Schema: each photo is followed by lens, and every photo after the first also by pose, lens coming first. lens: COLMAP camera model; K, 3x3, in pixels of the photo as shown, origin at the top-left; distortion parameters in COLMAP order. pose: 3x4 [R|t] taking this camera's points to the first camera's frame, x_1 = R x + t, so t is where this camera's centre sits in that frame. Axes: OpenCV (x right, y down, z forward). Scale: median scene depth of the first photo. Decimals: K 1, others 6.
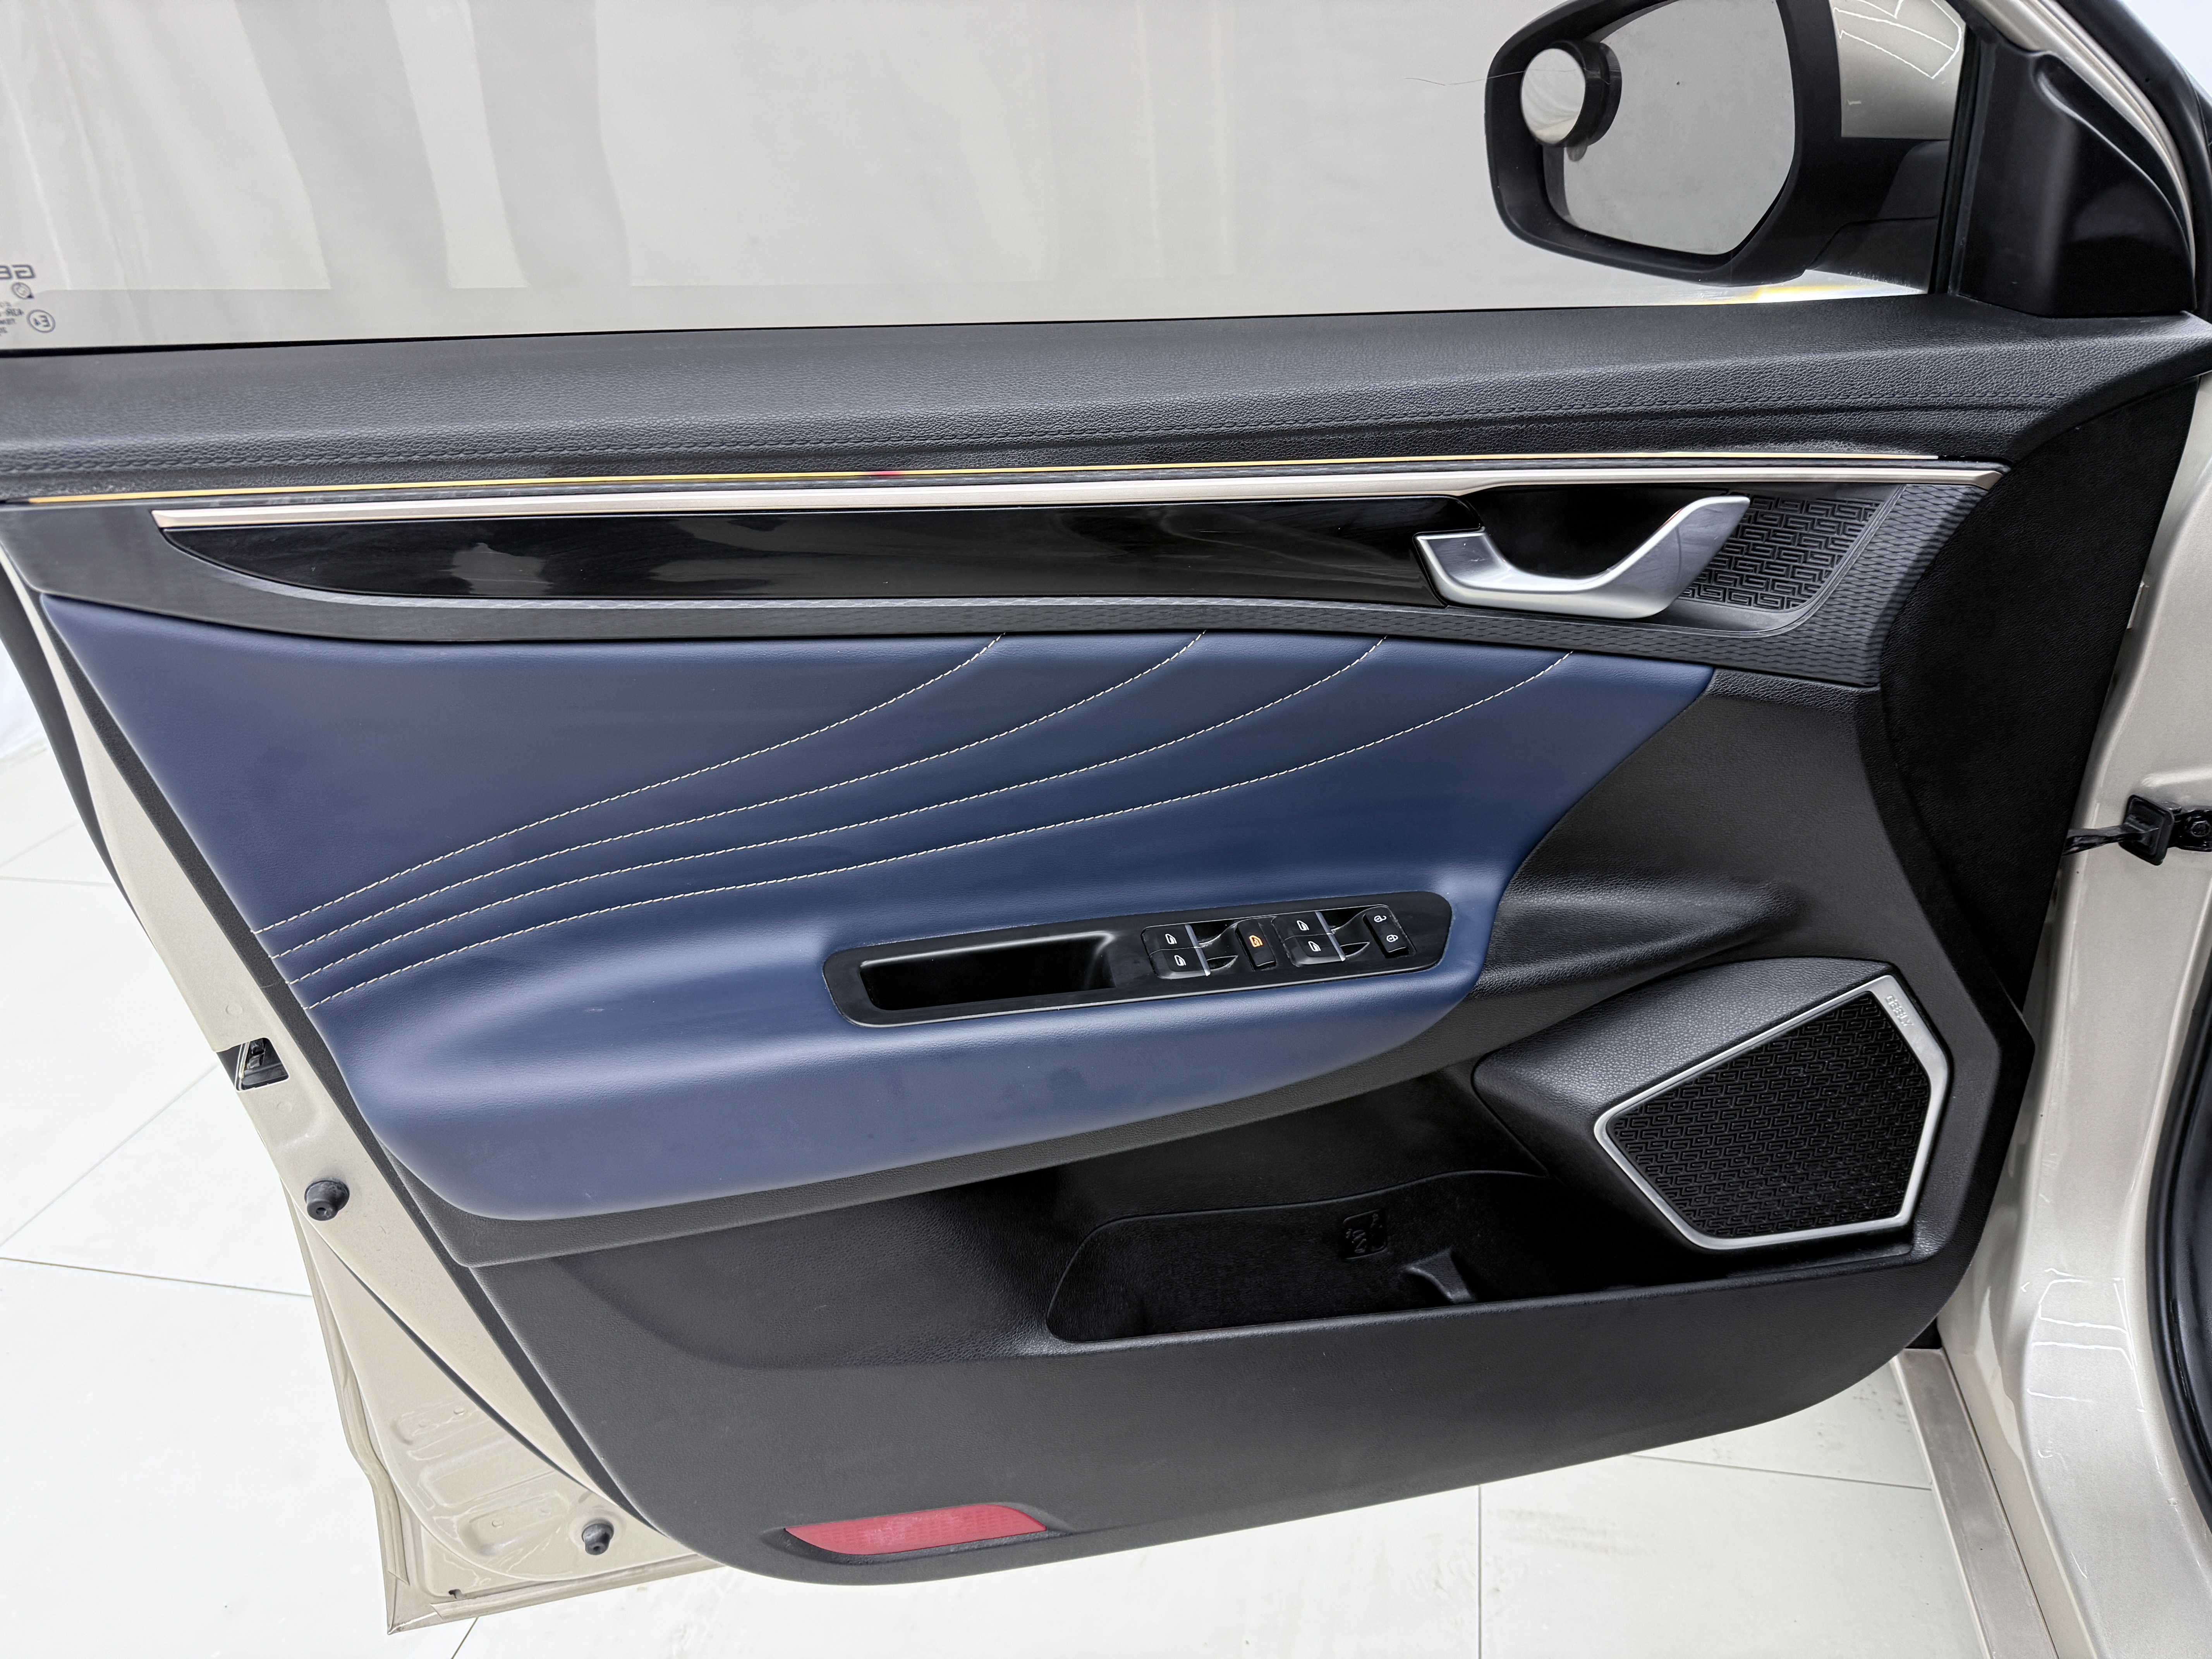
lens RADIAL K [[1565.0, 0, 1112.7], [0, 1565.0, 832.1], [0, 0, 1]] dist [0.021197, -0.036183]
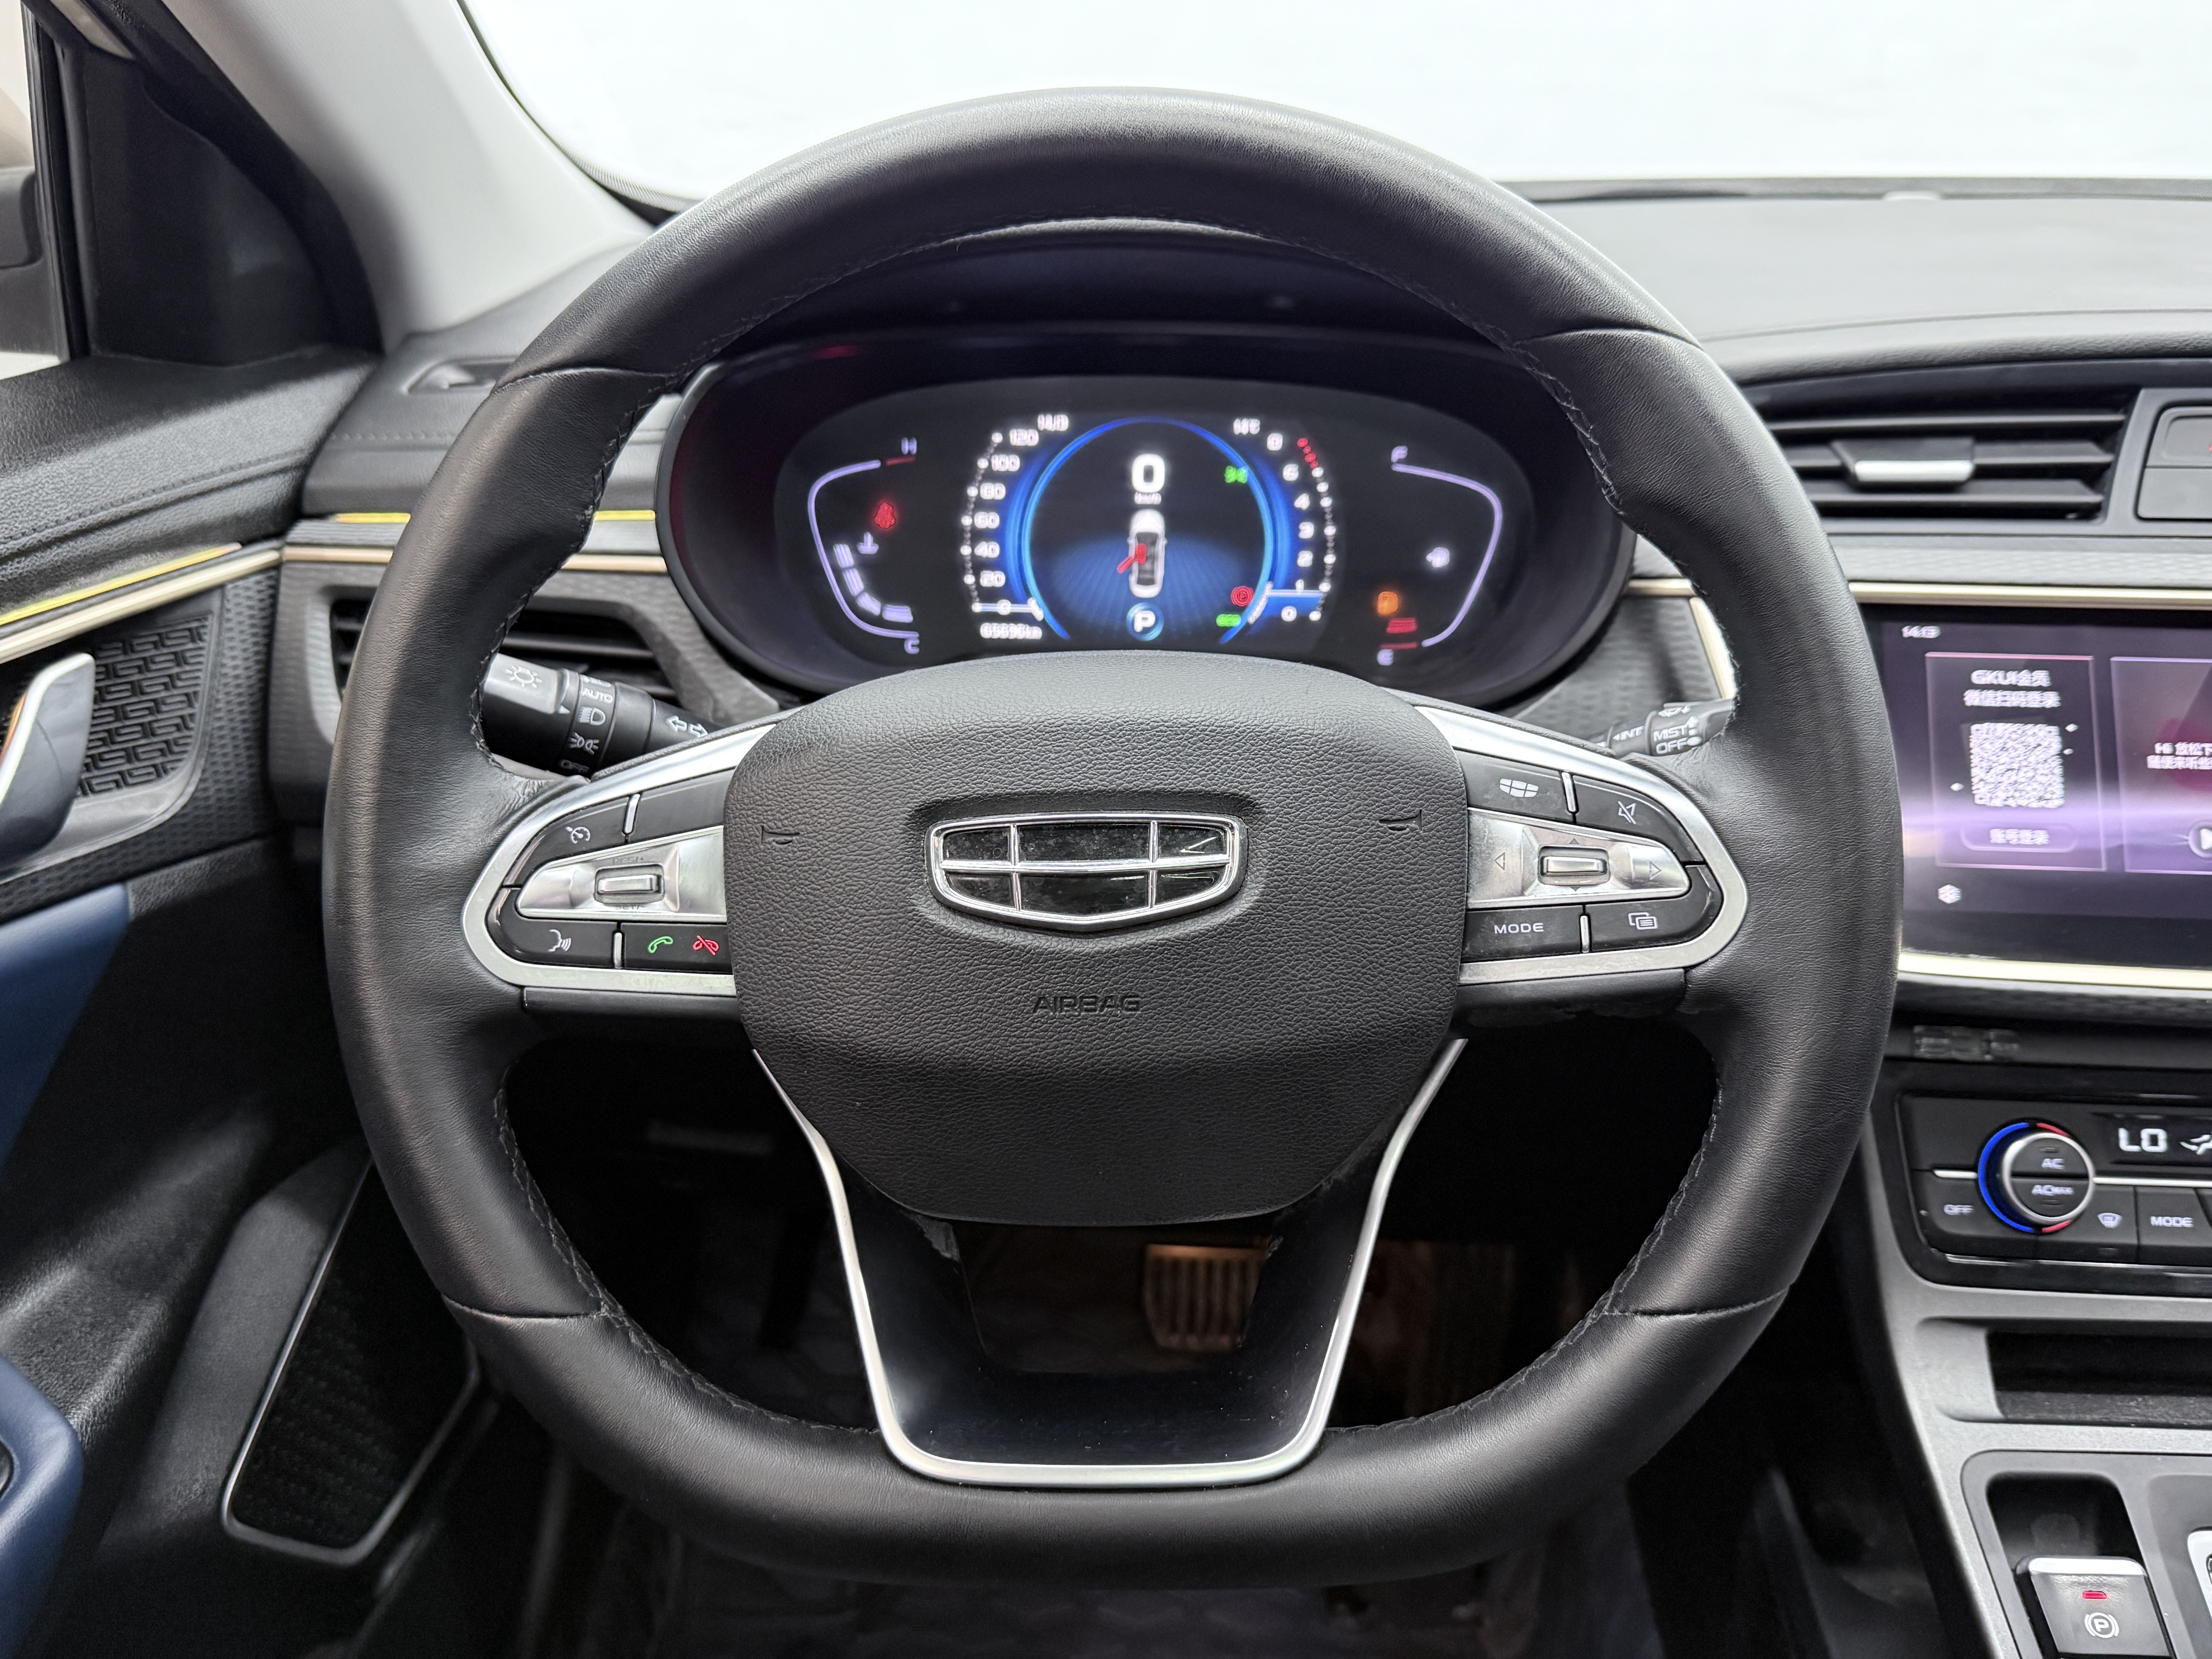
lens RADIAL K [[1797.0, 0, 1108.8], [0, 1797.0, 825.6], [0, 0, 1]] dist [0.111868, -0.198468]
pose [[0.292578, -0.347722, 0.890779, -0.228308], [0.389496, 0.894099, 0.221087, -0.138657], [-0.873322, 0.282270, 0.397030, 0.262264]]
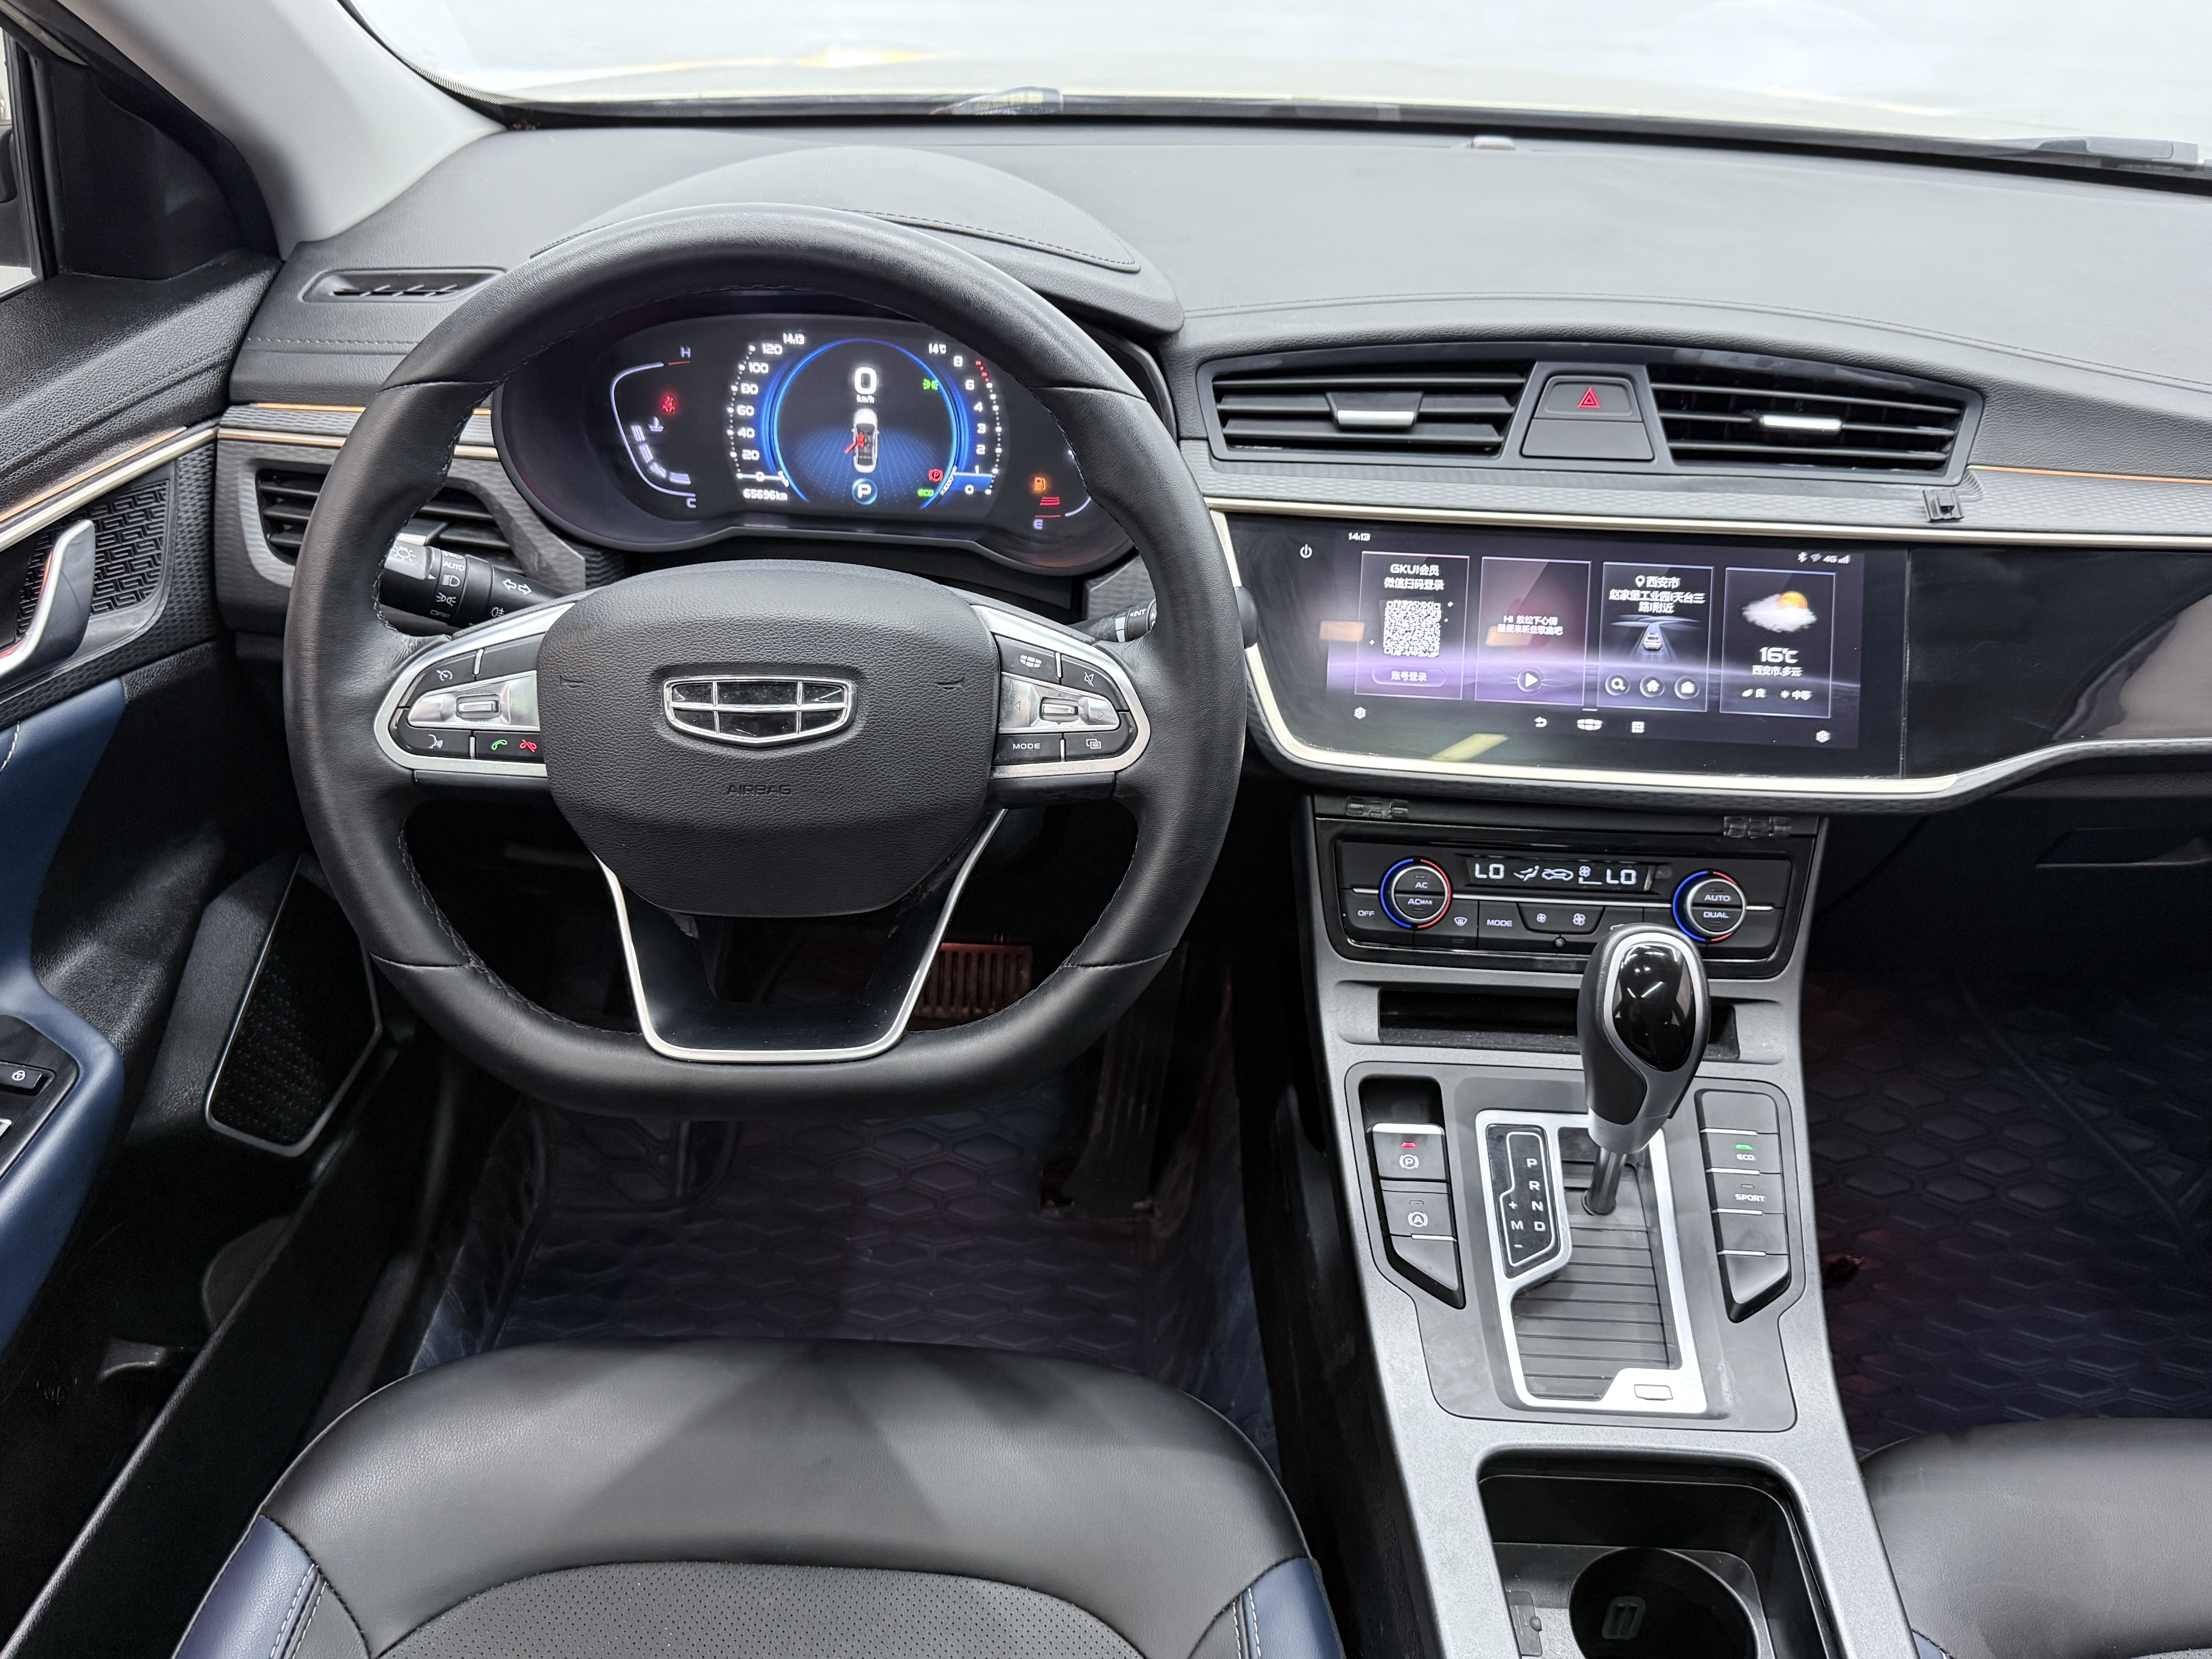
lens RADIAL K [[1797.0, 0, 1112.7], [0, 1797.0, 834.9], [0, 0, 1]] dist [0.111868, -0.198468]
pose [[0.241908, -0.482692, 0.841718, -0.525317], [0.353093, 0.851798, 0.386995, -0.252599], [-0.903773, 0.203588, 0.376492, -0.022655]]
